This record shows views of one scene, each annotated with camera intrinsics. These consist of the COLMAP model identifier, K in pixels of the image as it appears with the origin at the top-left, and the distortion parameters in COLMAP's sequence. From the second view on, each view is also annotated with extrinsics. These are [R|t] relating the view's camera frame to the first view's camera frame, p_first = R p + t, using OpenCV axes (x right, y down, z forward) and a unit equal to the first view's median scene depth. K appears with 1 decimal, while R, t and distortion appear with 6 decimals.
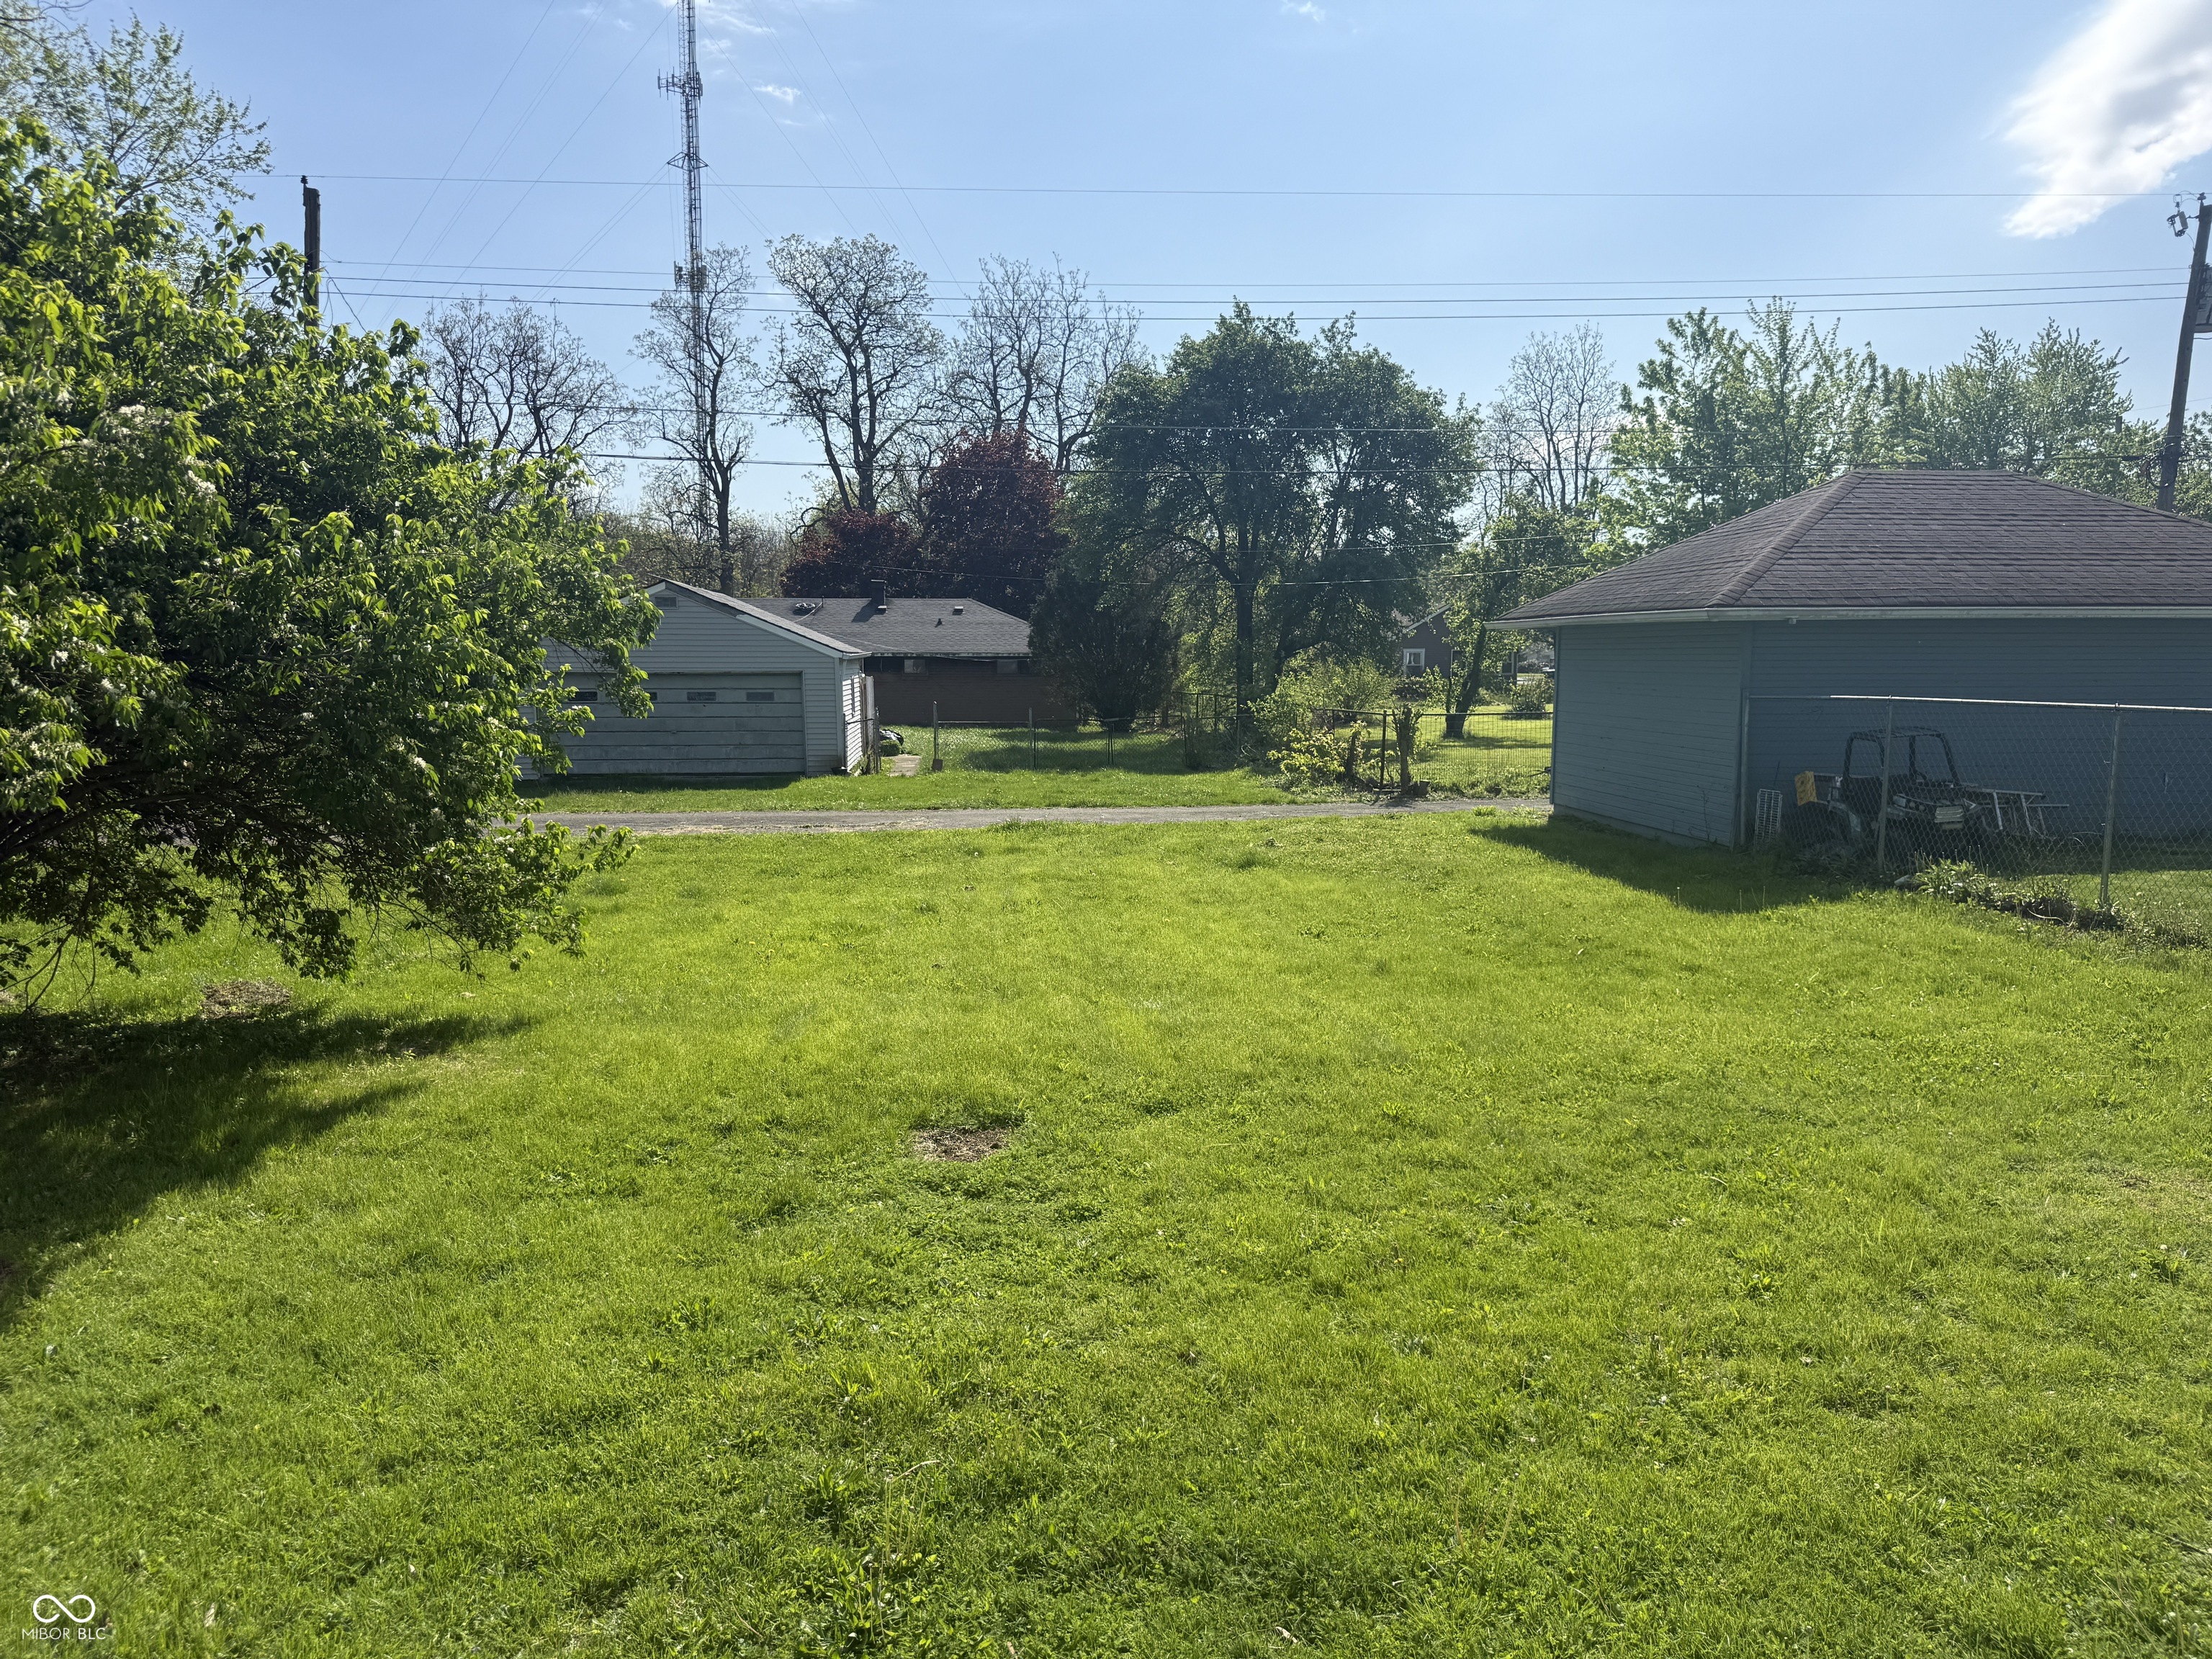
lens RADIAL K [[1548.2, 0, 1108.7], [0, 1548.2, 836.3], [0, 0, 1]] dist [0.024080, -0.039451]
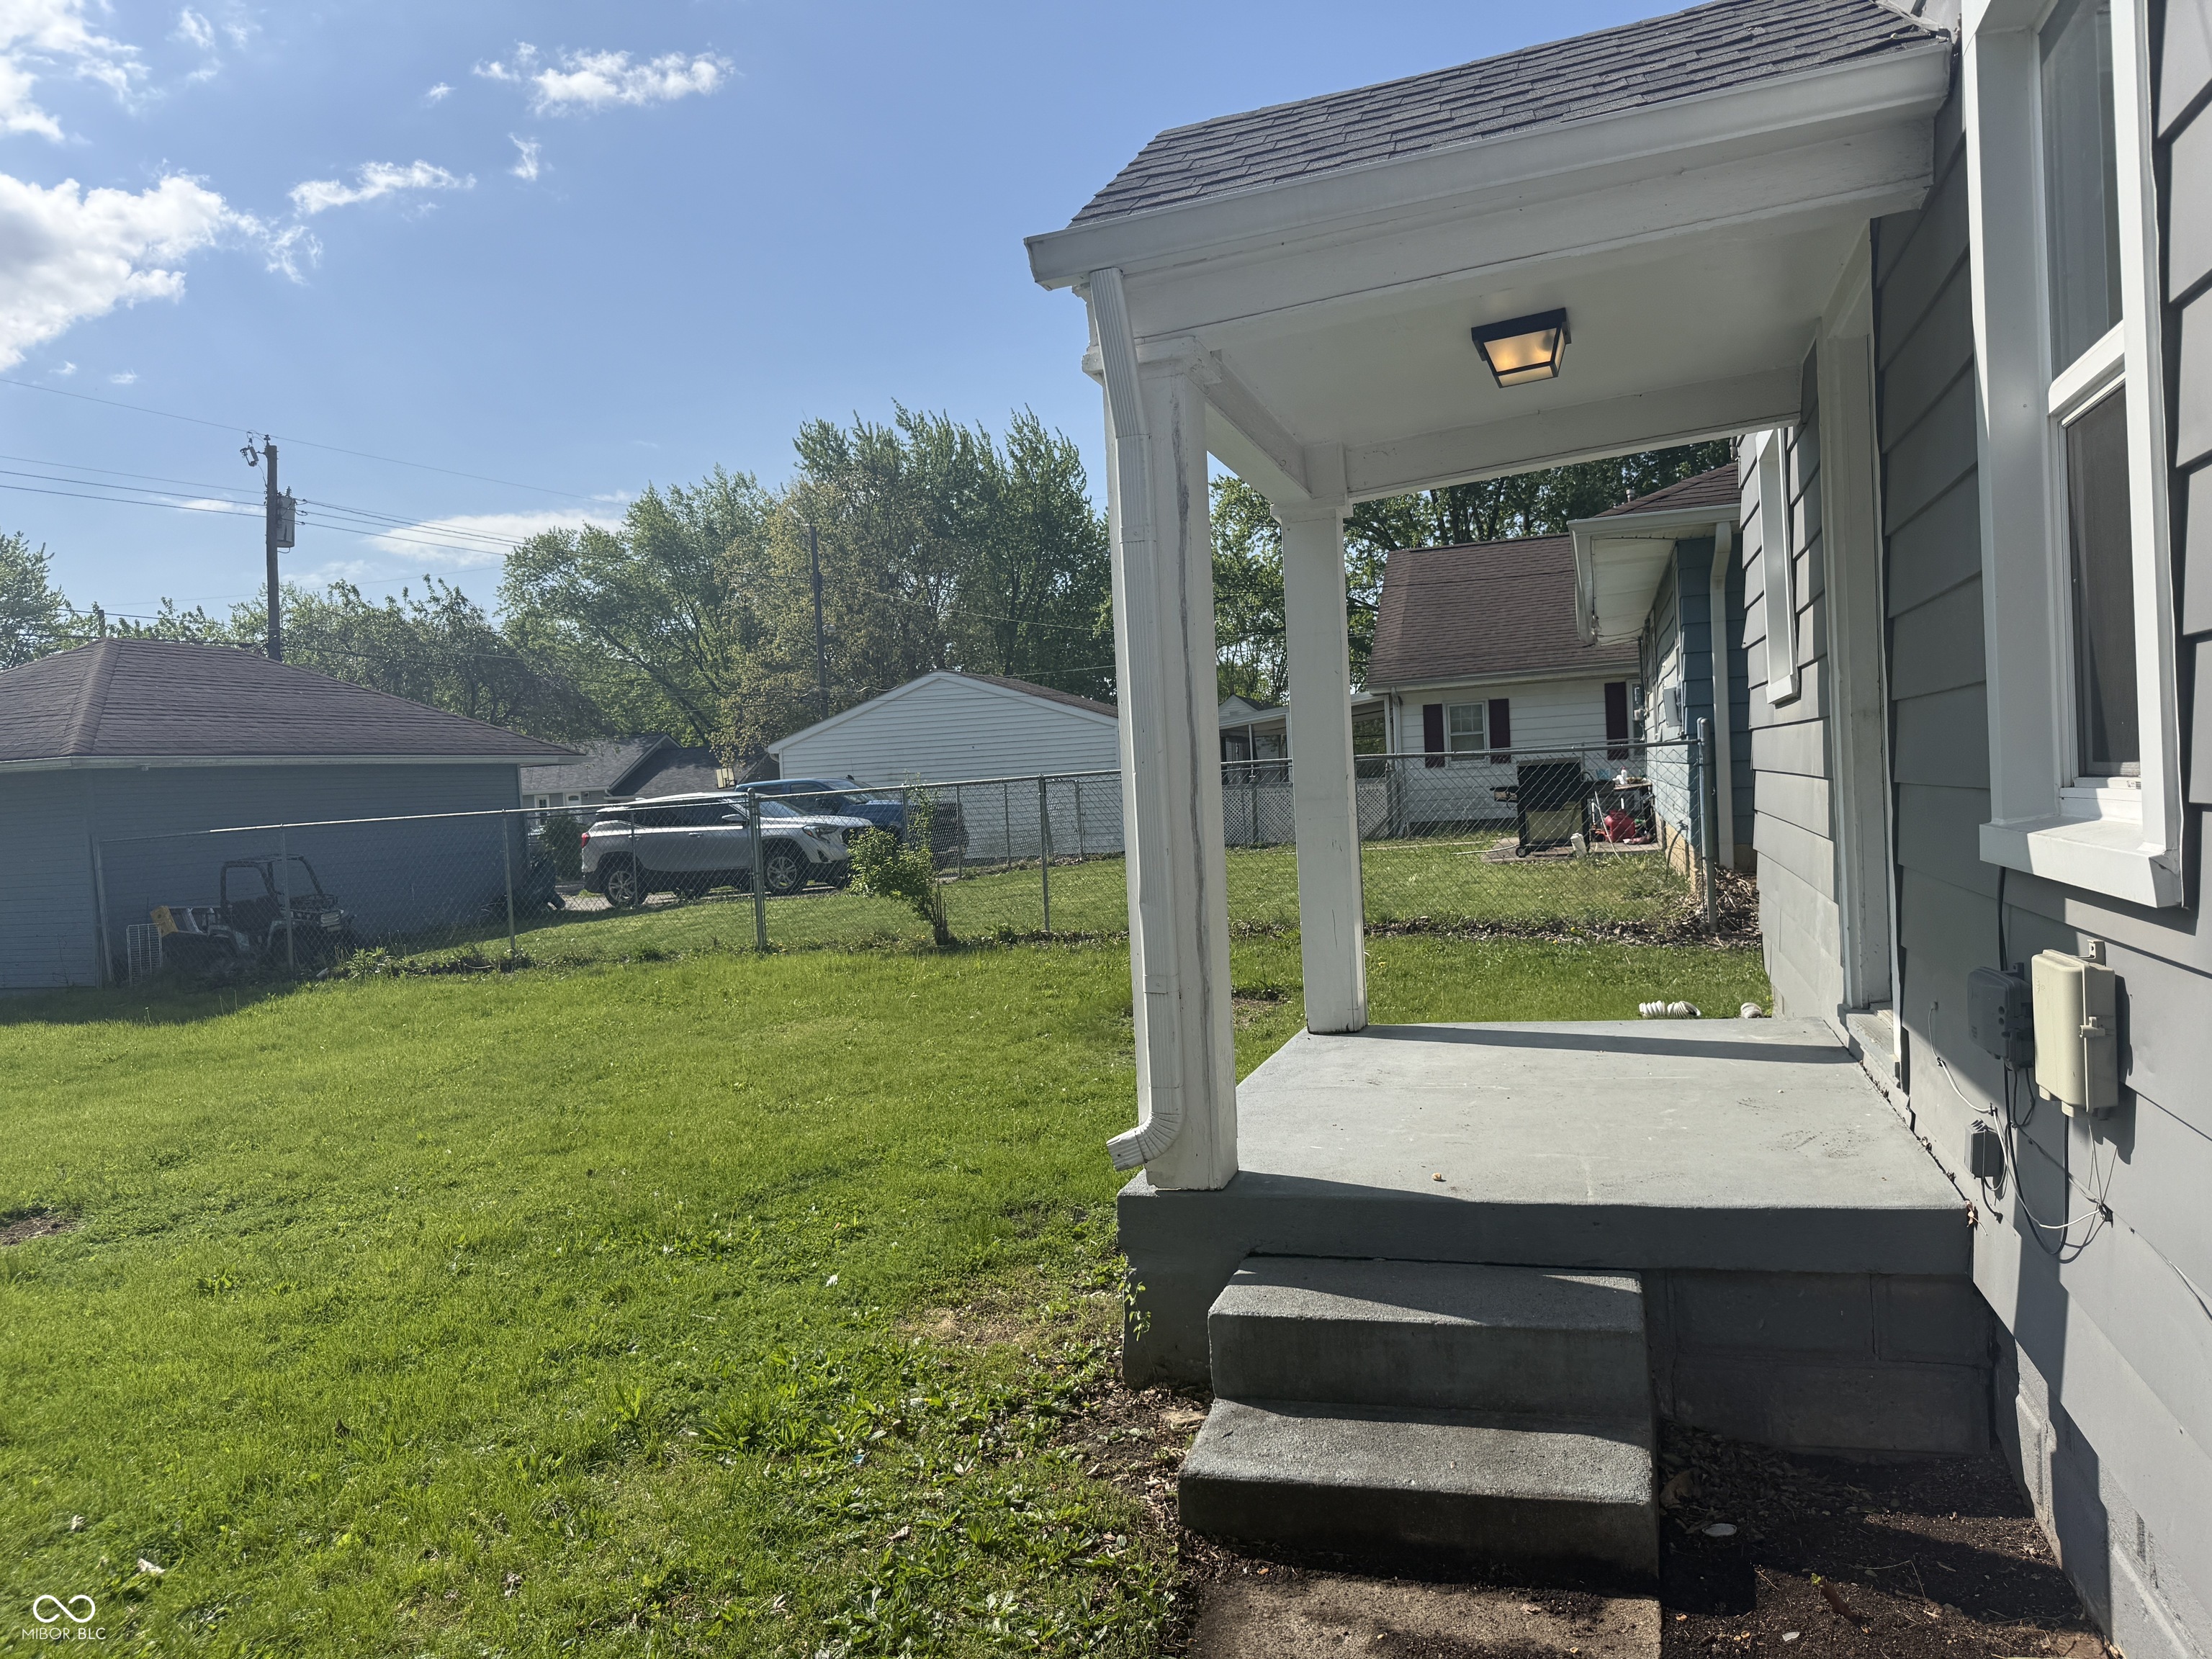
lens RADIAL K [[1548.2, 0, 1109.4], [0, 1548.2, 827.3], [0, 0, 1]] dist [0.024080, -0.039451]
pose [[0.368074, -0.041268, 0.928880, -0.350093], [0.159641, 0.986984, -0.019409, 0.034276], [-0.915989, 0.155432, 0.369871, -0.023871]]
